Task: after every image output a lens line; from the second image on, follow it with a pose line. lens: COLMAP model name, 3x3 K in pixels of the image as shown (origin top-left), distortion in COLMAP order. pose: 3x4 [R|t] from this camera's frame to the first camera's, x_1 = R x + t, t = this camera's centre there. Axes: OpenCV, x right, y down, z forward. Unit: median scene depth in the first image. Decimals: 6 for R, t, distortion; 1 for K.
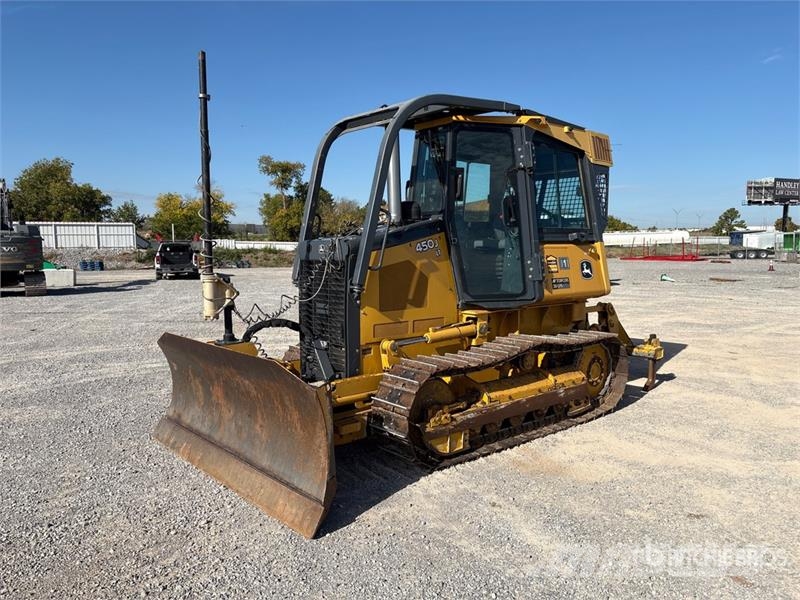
lens RADIAL K [[618.7, 0, 405.1], [0, 618.7, 297.9], [0, 0, 1]] dist [0.050853, -0.055507]
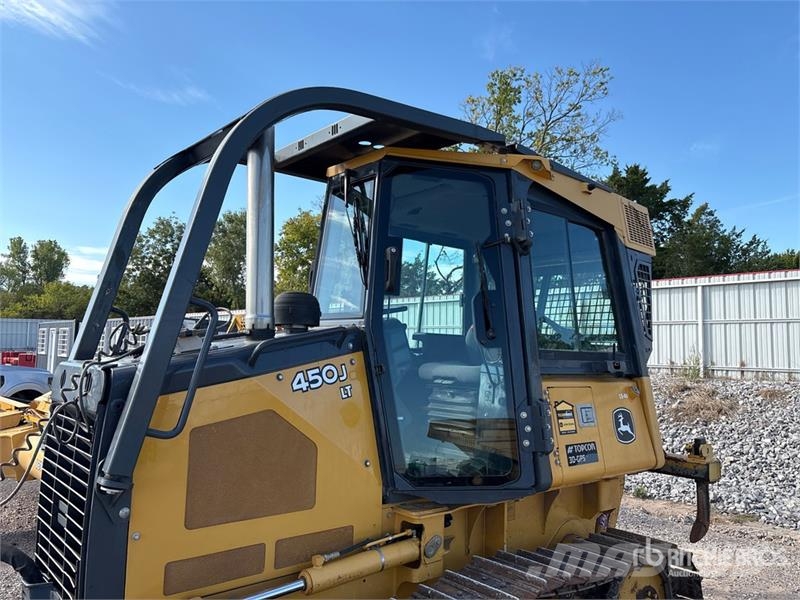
lens RADIAL K [[603.3, 0, 423.8], [0, 603.3, 298.5], [0, 0, 1]] dist [0.022873, 0.000960]
pose [[0.999157, 0.028805, 0.029240, 0.092849], [-0.022800, 0.981872, -0.188170, -0.052861], [-0.034131, 0.187345, 0.981701, 0.456622]]
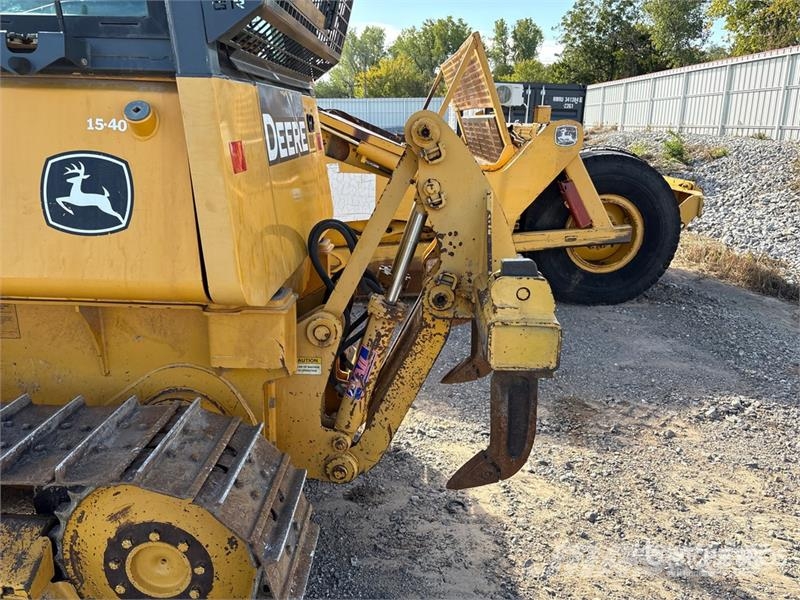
lens RADIAL K [[618.7, 0, 405.1], [0, 618.7, 297.9], [0, 0, 1]] dist [0.050853, -0.055507]
pose [[0.744549, 0.192843, -0.639108, 0.566184], [-0.082256, 0.976573, 0.198843, -0.066374], [0.662481, -0.095478, 0.742969, 0.927125]]
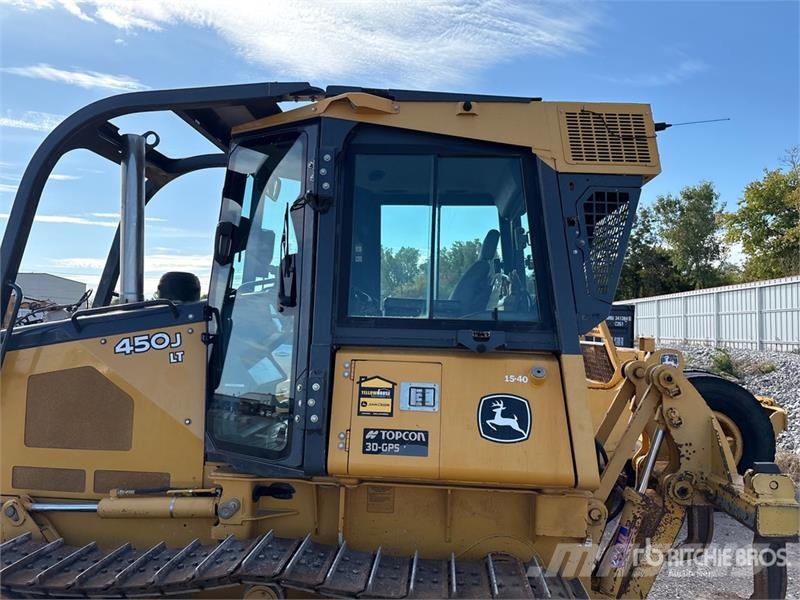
lens RADIAL K [[618.7, 0, 405.1], [0, 618.7, 297.9], [0, 0, 1]] dist [0.050853, -0.055507]
pose [[0.714195, -0.020549, -0.699645, 0.555856], [-0.090629, 0.988440, -0.121546, -0.070687], [0.694054, 0.150216, 0.704077, 0.669538]]
